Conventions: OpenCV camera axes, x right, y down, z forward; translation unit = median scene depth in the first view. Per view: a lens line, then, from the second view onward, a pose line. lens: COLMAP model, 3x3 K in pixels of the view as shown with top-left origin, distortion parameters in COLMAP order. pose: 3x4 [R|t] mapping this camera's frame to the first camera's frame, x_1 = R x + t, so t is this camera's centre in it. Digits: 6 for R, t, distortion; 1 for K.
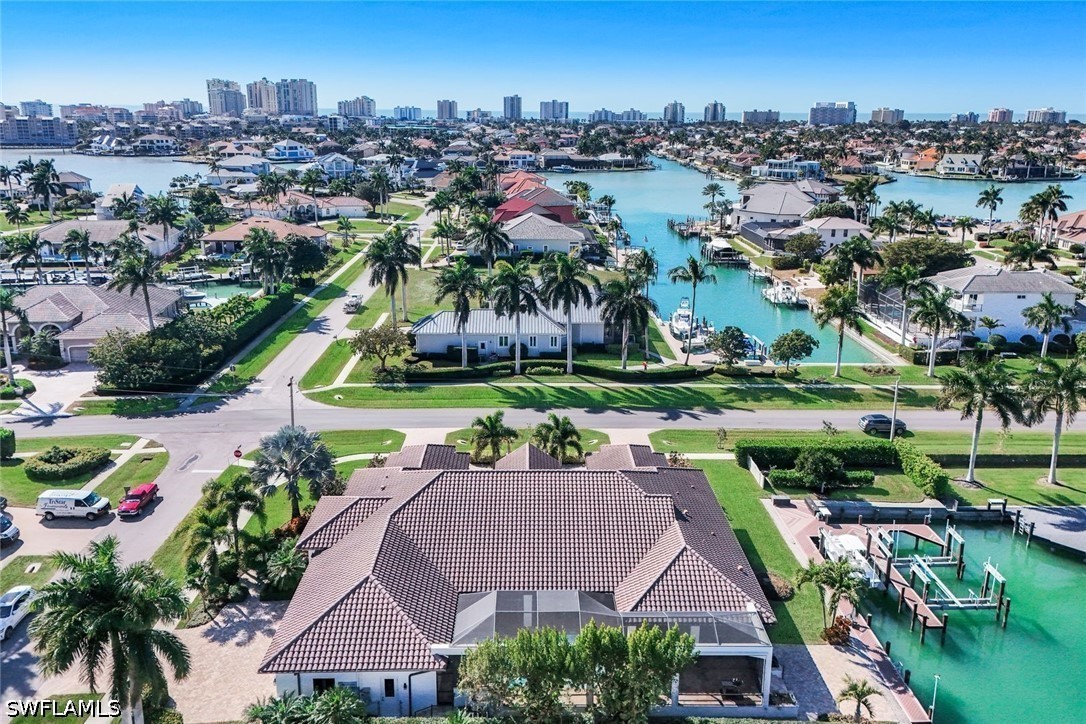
lens RADIAL K [[794.7, 0, 546.4], [0, 794.7, 307.5], [0, 0, 1]] dist [0.067925, -0.044301]
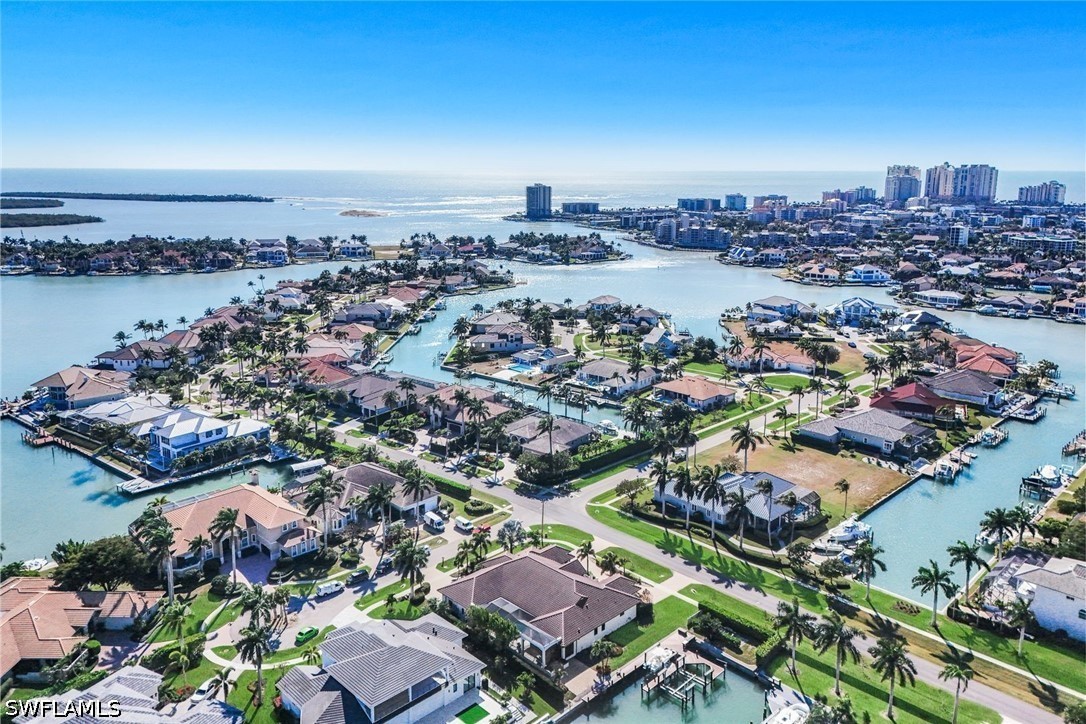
lens RADIAL K [[794.7, 0, 546.4], [0, 794.7, 307.5], [0, 0, 1]] dist [0.067925, -0.044301]
pose [[0.688794, 0.109954, -0.716570, 0.182651], [-0.168063, 0.985722, -0.010295, -0.062119], [0.705207, 0.127520, 0.697439, -0.095947]]
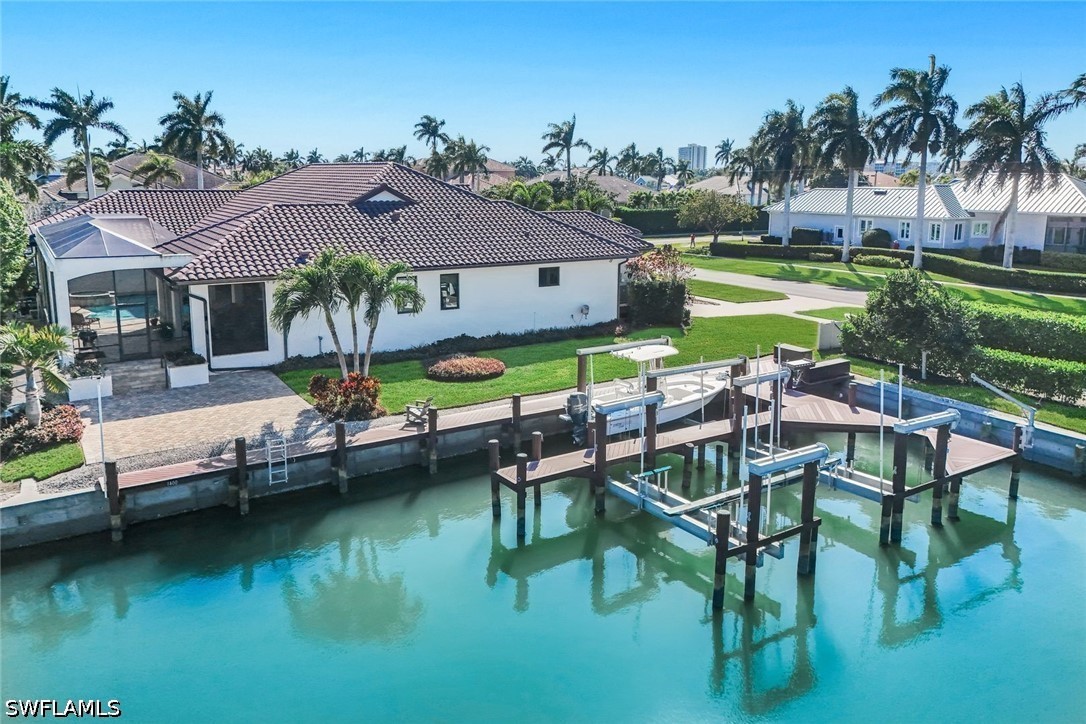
lens RADIAL K [[794.7, 0, 546.4], [0, 794.7, 307.5], [0, 0, 1]] dist [0.067925, -0.044301]
pose [[0.526967, 0.127143, -0.840322, 0.079141], [-0.209007, 0.977769, 0.016871, 0.030996], [0.823785, 0.166742, 0.541826, 0.080908]]
